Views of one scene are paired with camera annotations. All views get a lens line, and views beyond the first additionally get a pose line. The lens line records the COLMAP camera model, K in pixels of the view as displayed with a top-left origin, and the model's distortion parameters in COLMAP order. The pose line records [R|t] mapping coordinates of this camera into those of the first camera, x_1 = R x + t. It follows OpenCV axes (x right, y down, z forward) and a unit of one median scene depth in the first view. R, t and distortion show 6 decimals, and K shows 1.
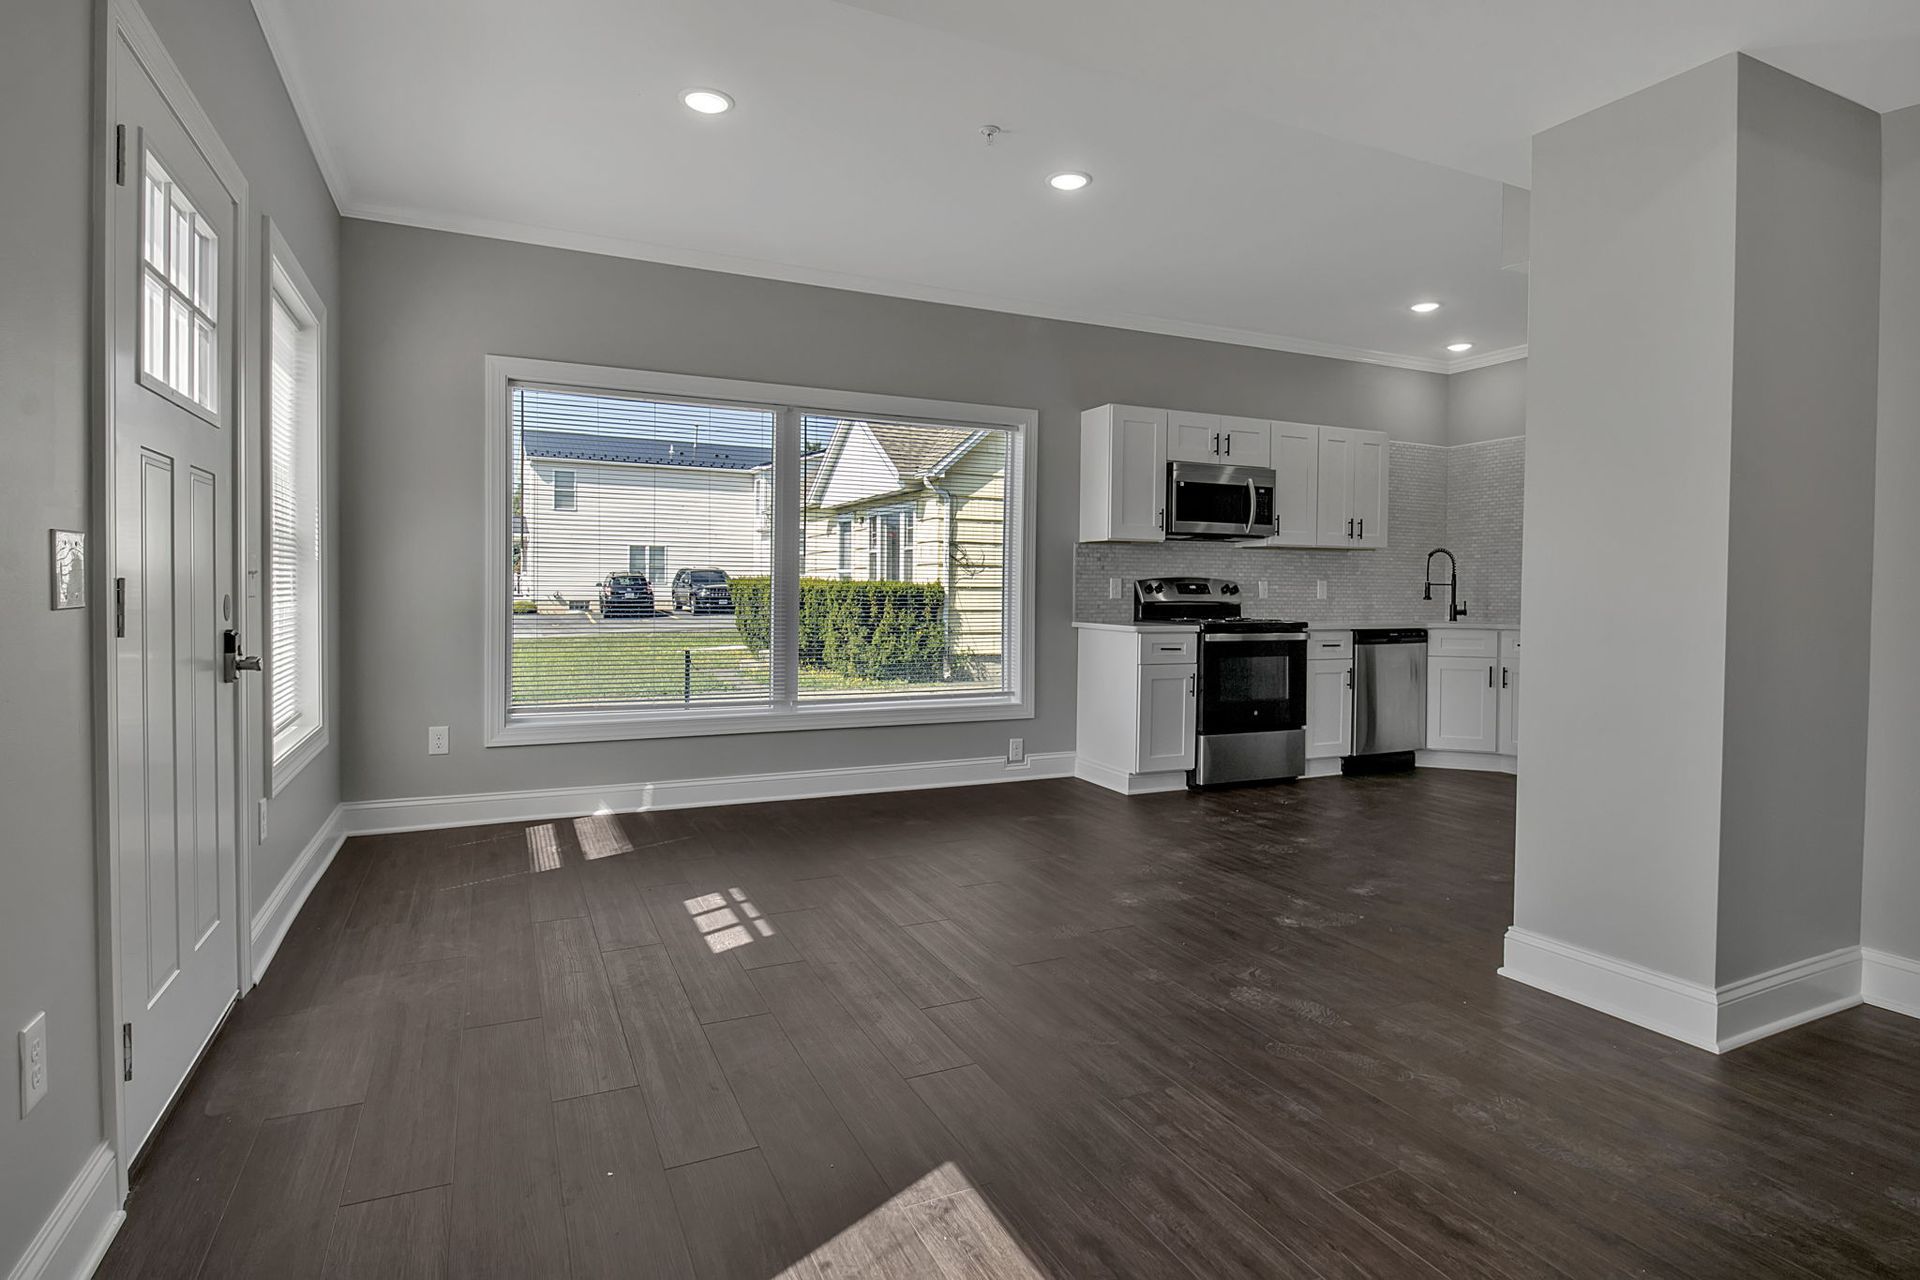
lens RADIAL K [[1006.8, 0, 969.4], [0, 1006.8, 607.6], [0, 0, 1]] dist [0.002918, -0.000700]
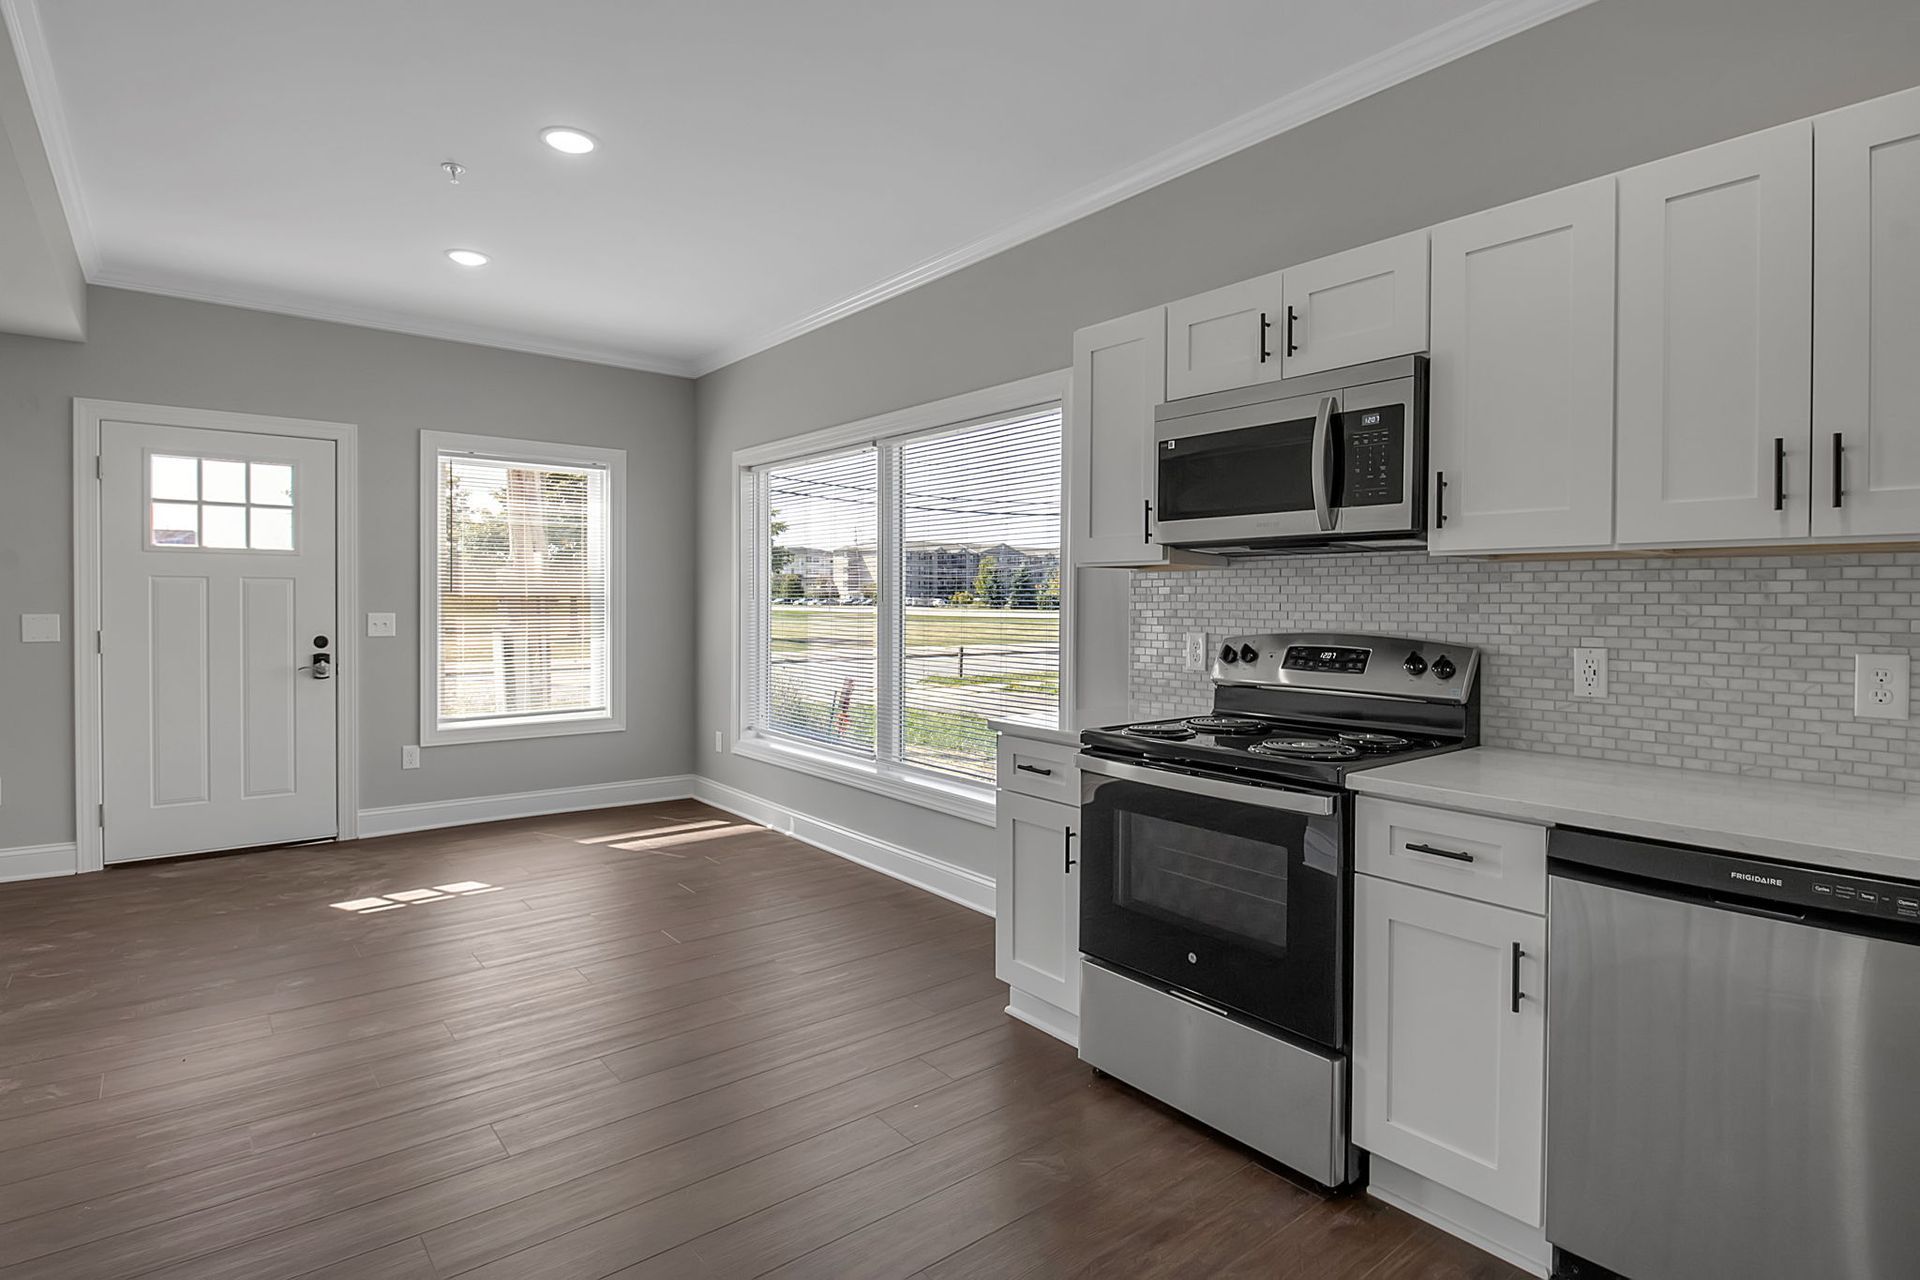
lens RADIAL K [[978.6, 0, 971.8], [0, 978.6, 605.1], [0, 0, 1]] dist [-0.003656, -0.001603]
pose [[0.238665, -0.003737, -0.971095, 0.629515], [-0.022735, 0.999697, -0.009435, -0.036577], [0.970836, 0.024329, 0.238507, 0.766331]]
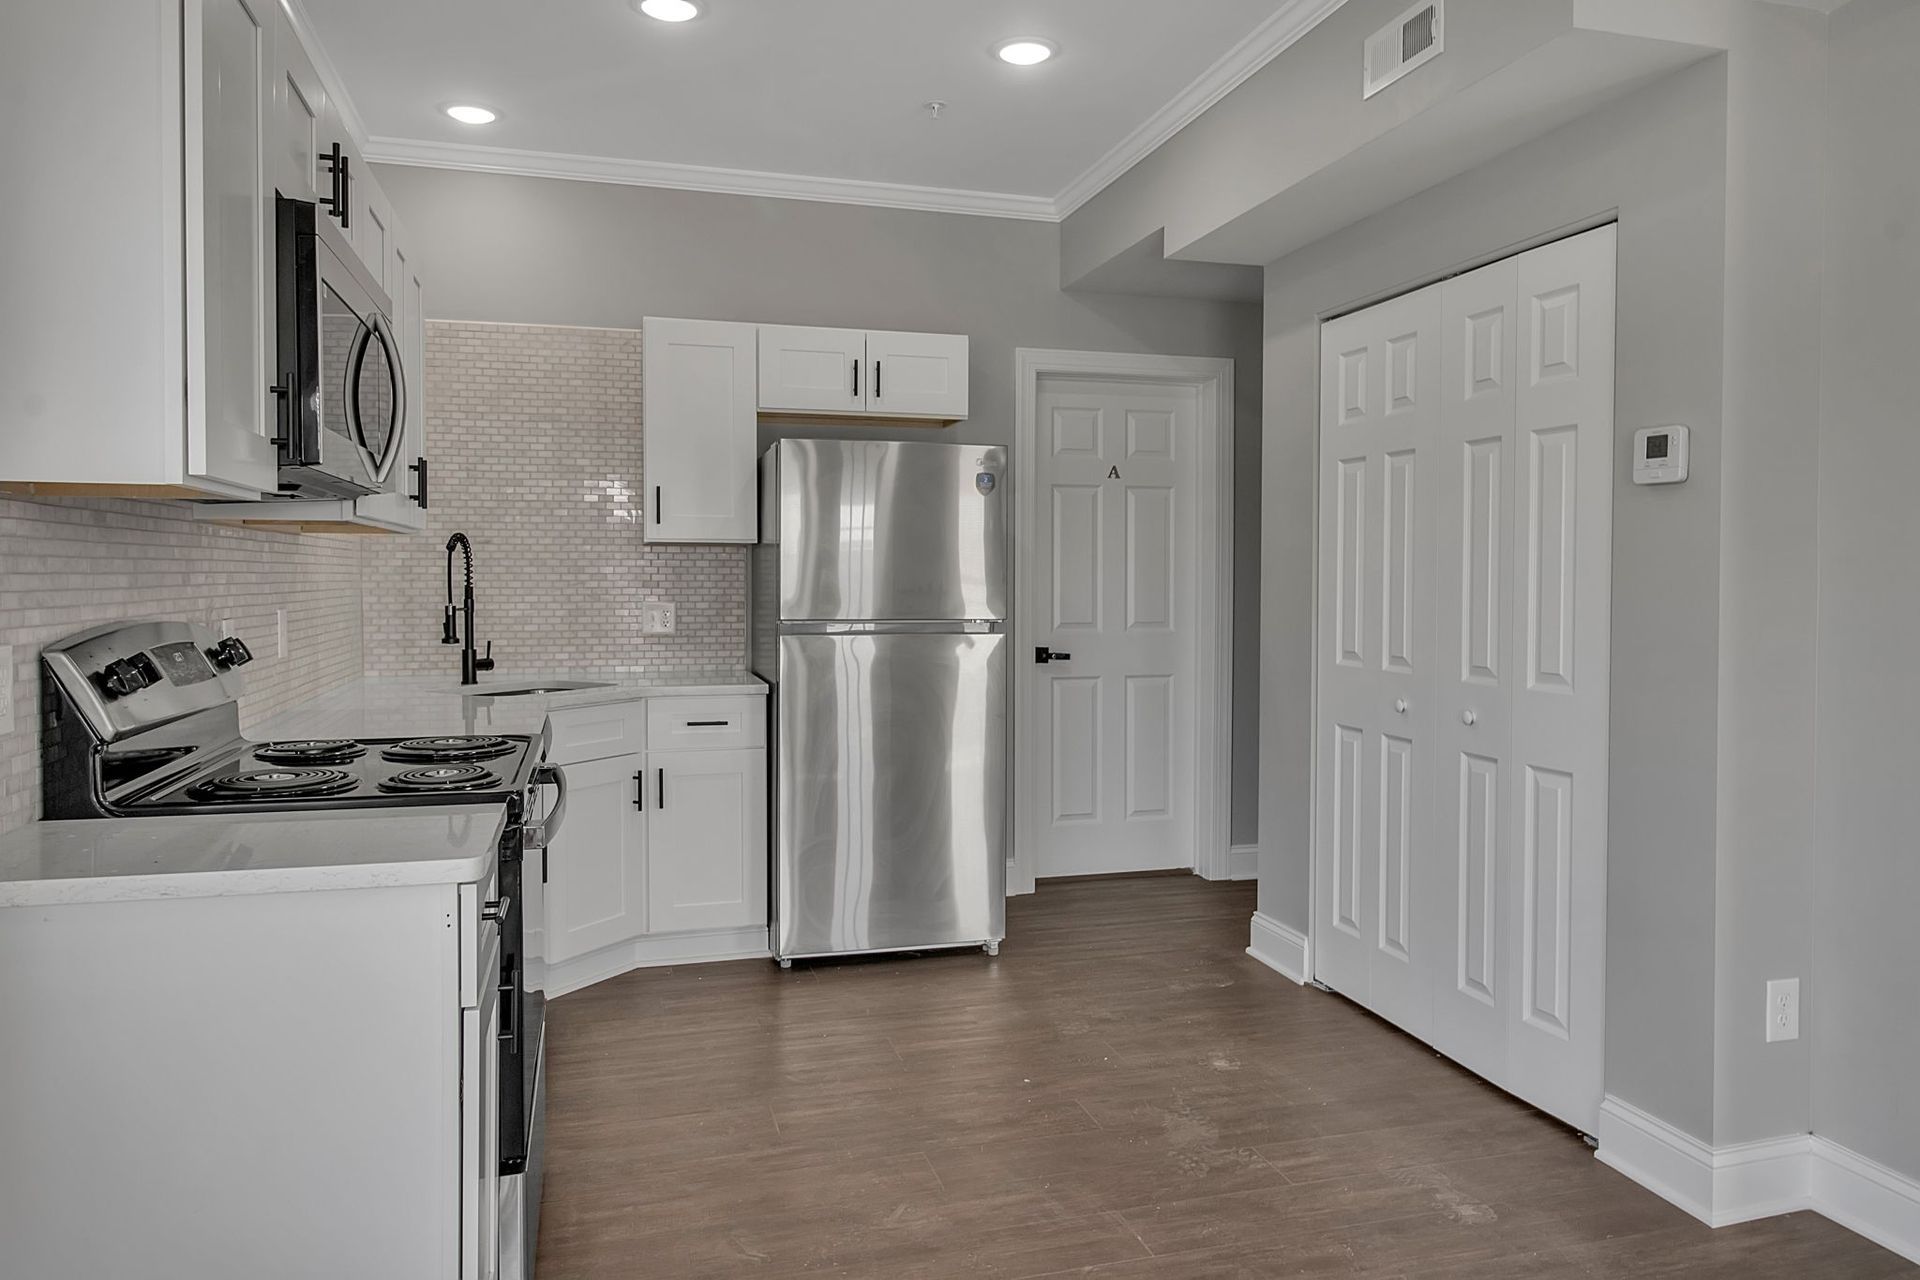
lens RADIAL K [[1302.5, 0, 961.1], [0, 1302.5, 603.9], [0, 0, 1]] dist [0.010125, 0.001918]
pose [[0.169516, -0.031817, 0.985014, -0.106463], [0.017905, 0.999413, 0.029200, -0.043860], [-0.985365, 0.012687, 0.169987, 0.744895]]
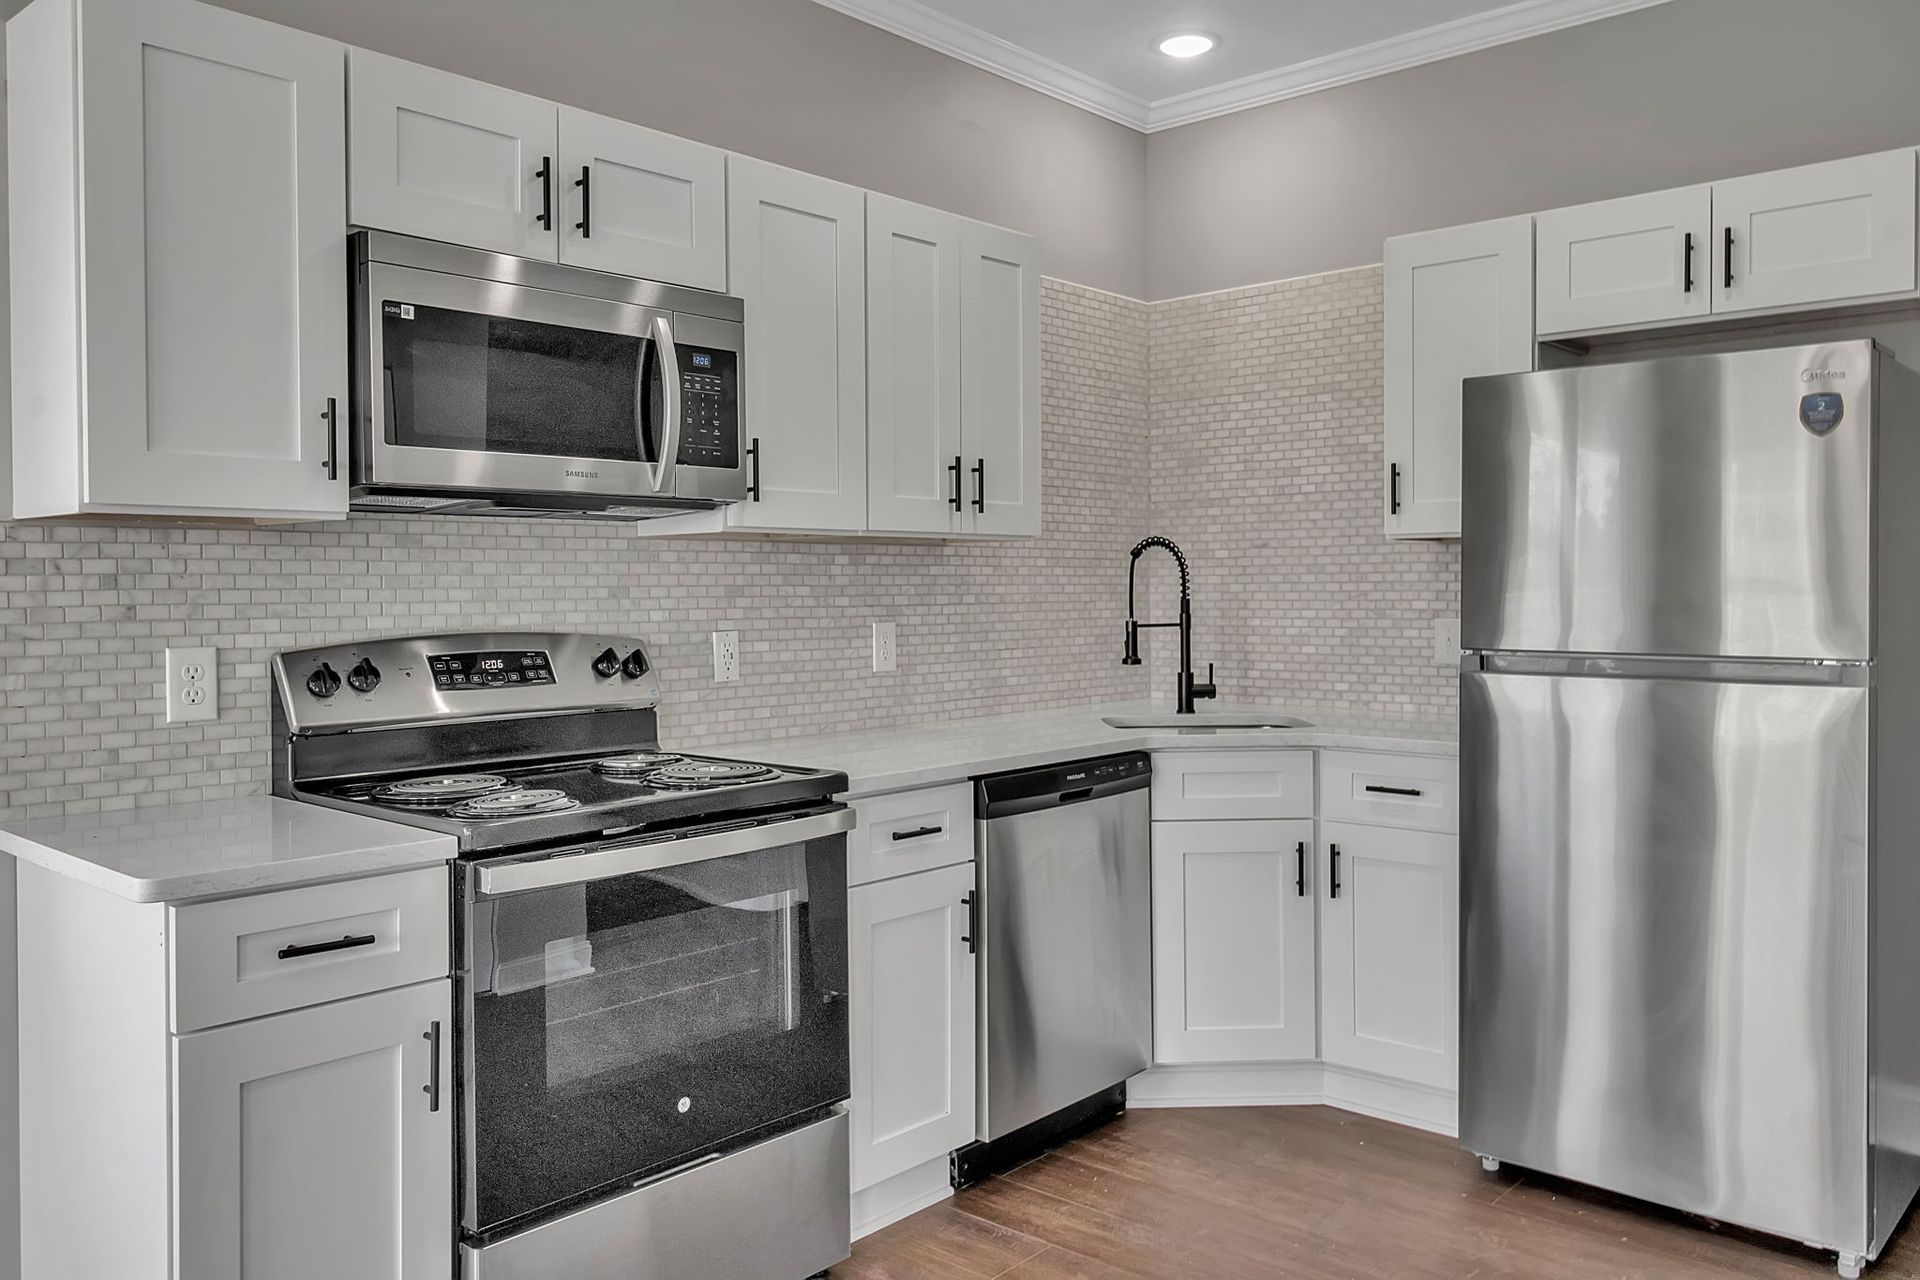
lens RADIAL K [[1450.1, 0, 964.5], [0, 1450.1, 602.2], [0, 0, 1]] dist [0.009837, -0.001505]
pose [[0.921790, -0.020137, 0.387166, 0.189442], [0.023205, 0.999725, -0.003251, -0.036052], [-0.386994, 0.011980, 0.922004, 0.549372]]
